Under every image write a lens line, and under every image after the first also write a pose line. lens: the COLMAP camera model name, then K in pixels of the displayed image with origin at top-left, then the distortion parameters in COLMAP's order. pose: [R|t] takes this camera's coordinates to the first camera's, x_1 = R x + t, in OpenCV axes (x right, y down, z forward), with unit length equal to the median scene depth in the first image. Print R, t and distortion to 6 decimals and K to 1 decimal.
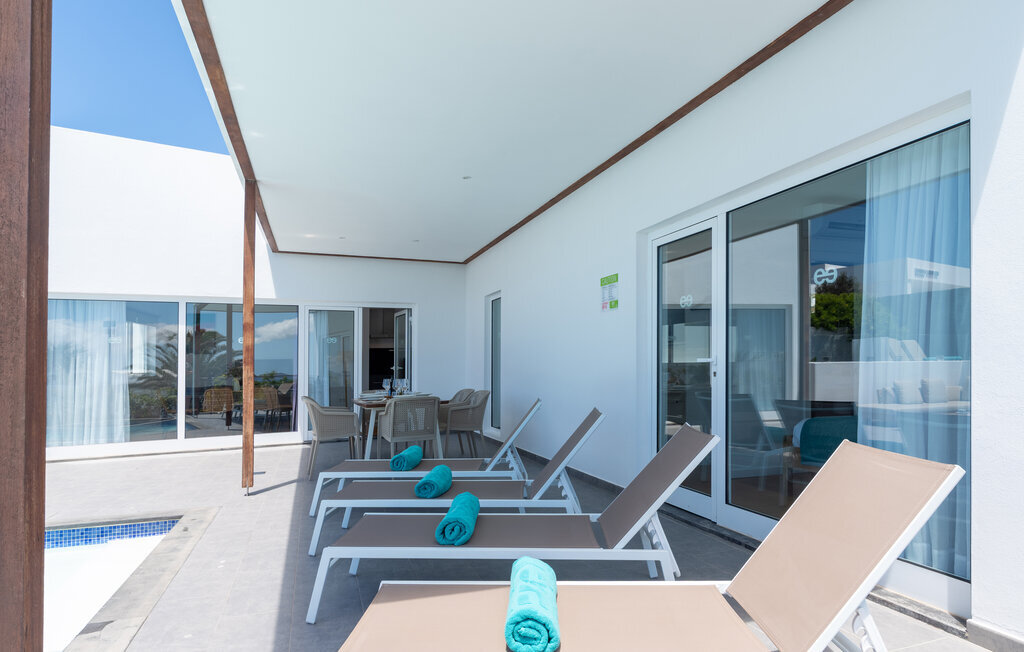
lens RADIAL K [[592.2, 0, 506.6], [0, 592.2, 357.9], [0, 0, 1]] dist [0.000625, 0.001286]
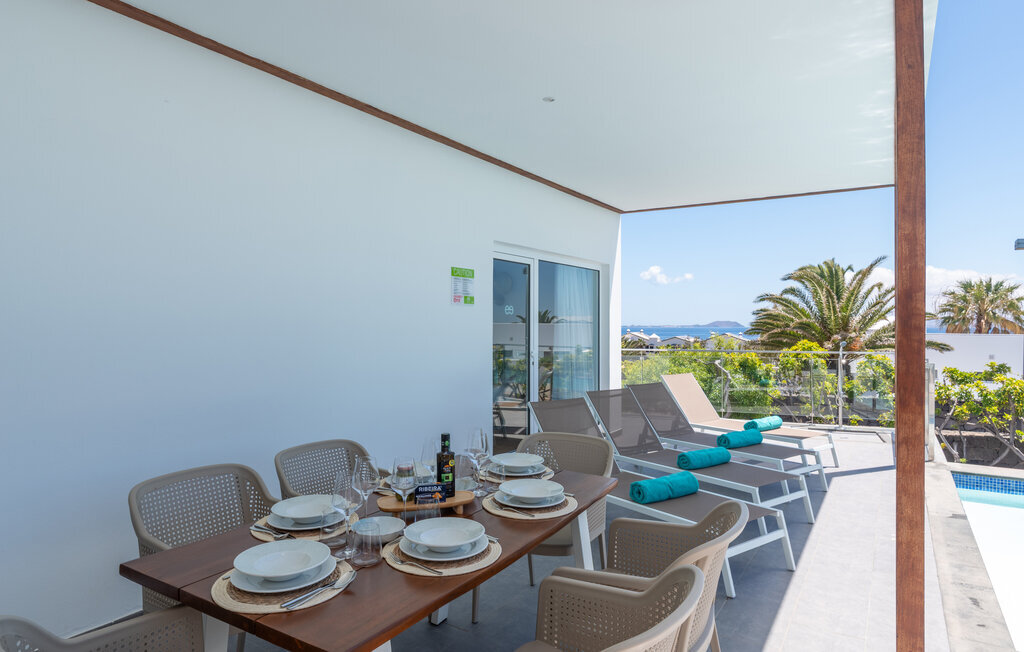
lens RADIAL K [[605.9, 0, 512.0], [0, 605.9, 326.0], [0, 0, 1]] dist [-0.000964, 0.000318]
pose [[-0.637407, 0.015540, 0.770371, -0.626987], [0.000695, 0.999808, -0.019593, -0.029246], [-0.770527, -0.011953, -0.637295, 1.587023]]
